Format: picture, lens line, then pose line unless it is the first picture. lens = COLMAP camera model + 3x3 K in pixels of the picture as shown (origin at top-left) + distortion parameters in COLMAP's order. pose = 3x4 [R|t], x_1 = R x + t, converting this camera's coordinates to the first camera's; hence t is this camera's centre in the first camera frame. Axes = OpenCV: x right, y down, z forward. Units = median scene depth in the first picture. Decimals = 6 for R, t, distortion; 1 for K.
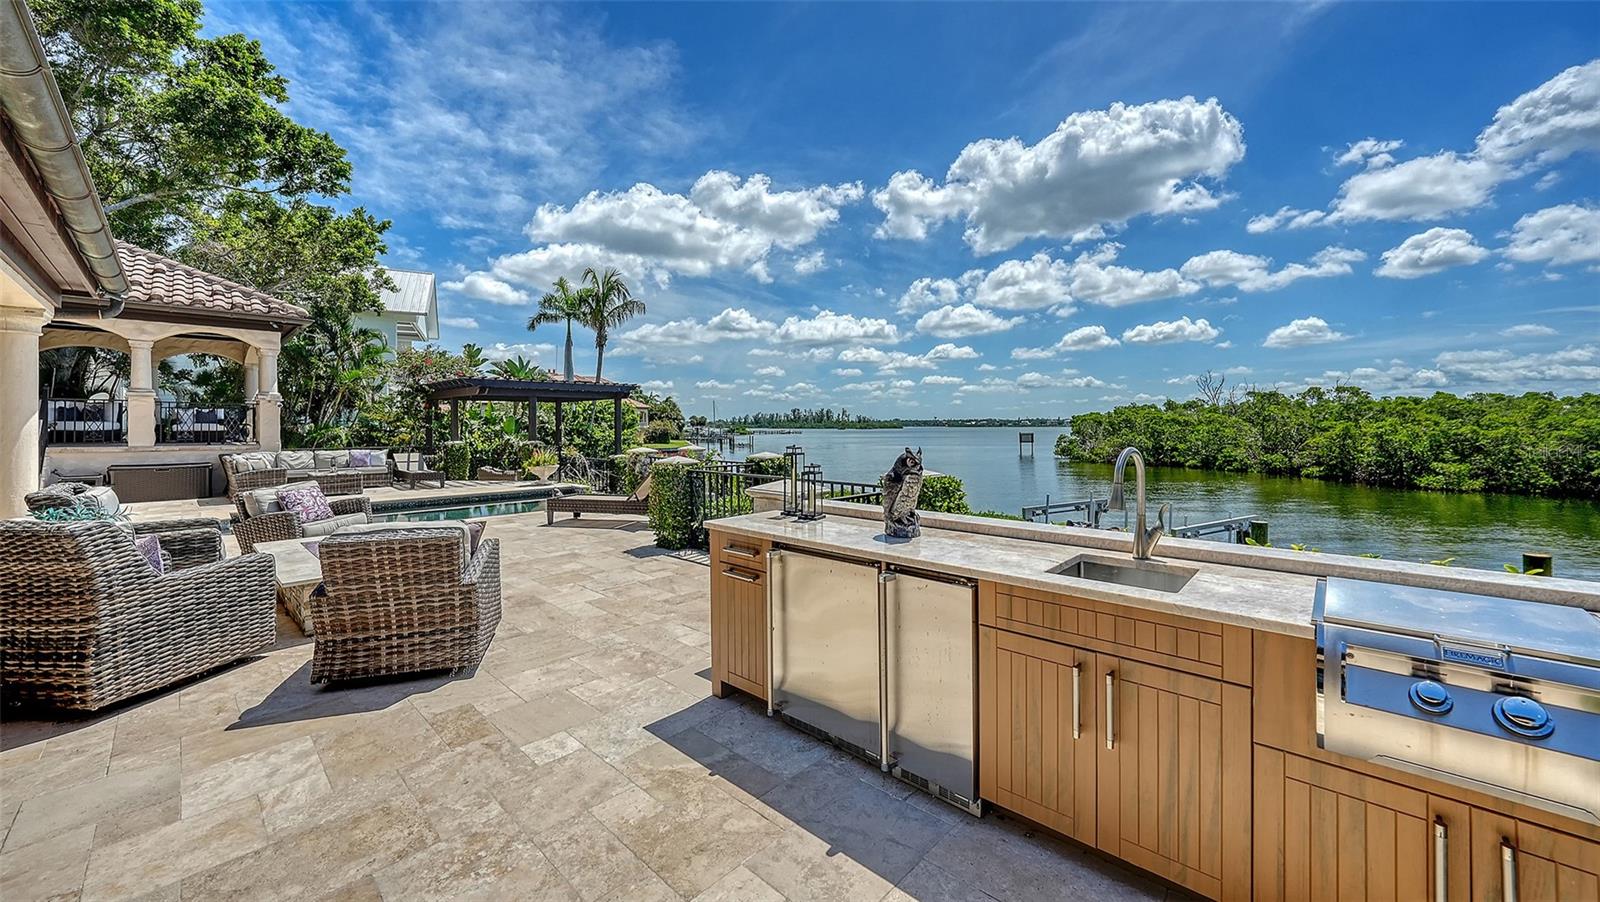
lens RADIAL K [[588.1, 0, 808.4], [0, 588.1, 426.0], [0, 0, 1]] dist [-0.026570, 0.000830]
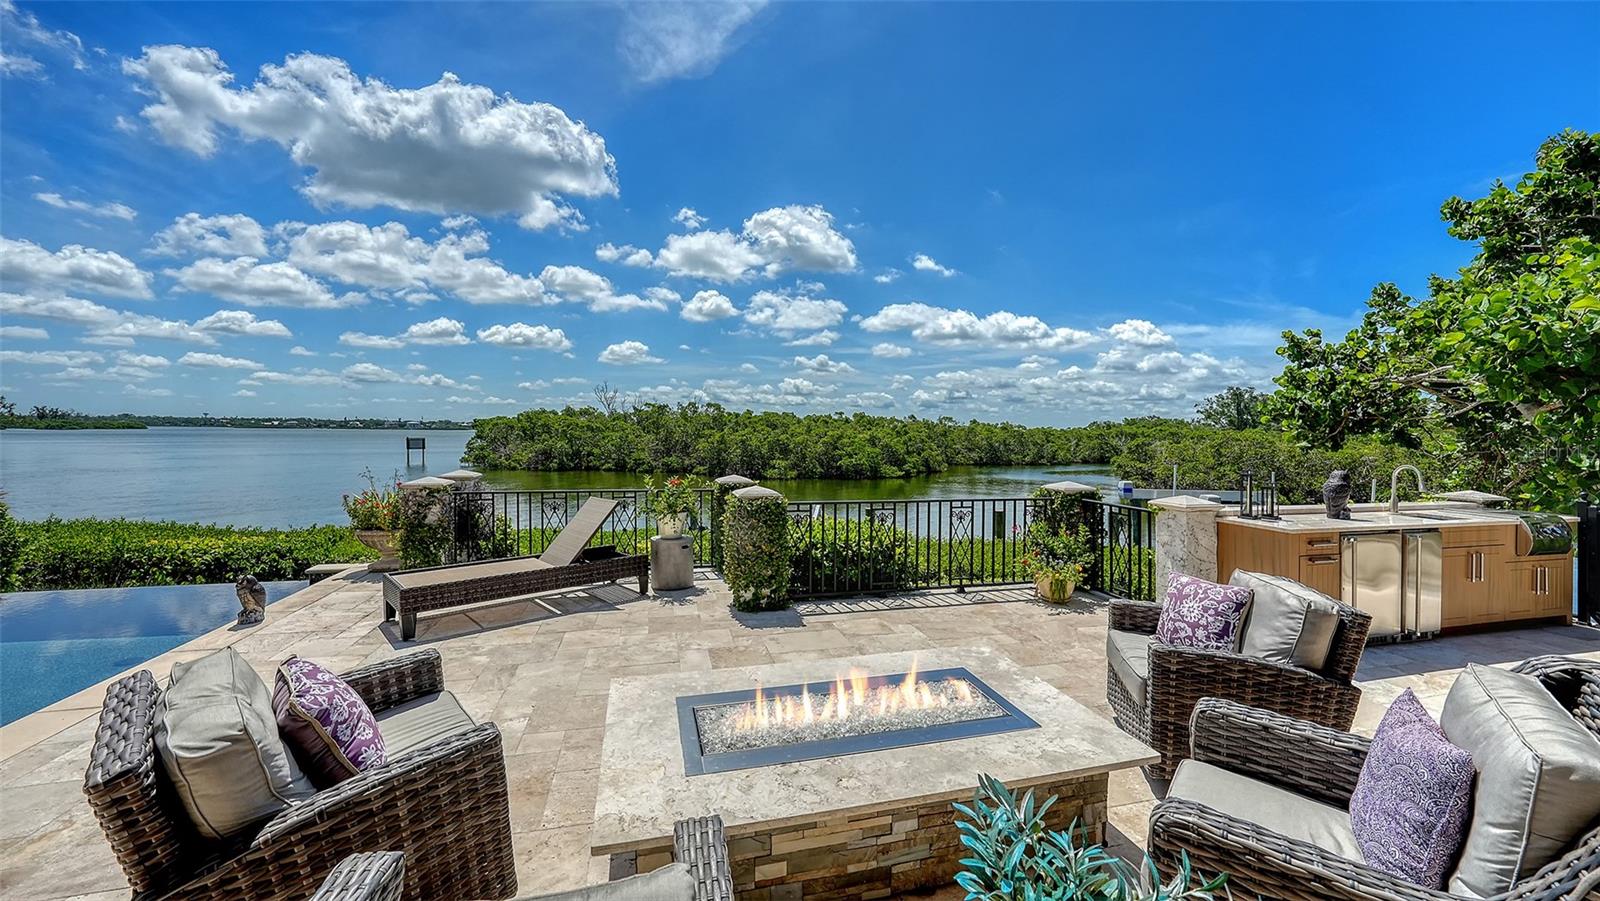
lens RADIAL K [[614.5, 0, 803.6], [0, 614.5, 445.0], [0, 0, 1]] dist [-0.008027, 0.003321]
pose [[0.536259, -0.008078, 0.844015, -0.125633], [-0.013486, 0.999745, 0.018137, -0.002354], [-0.843946, -0.021108, 0.536013, 0.078548]]
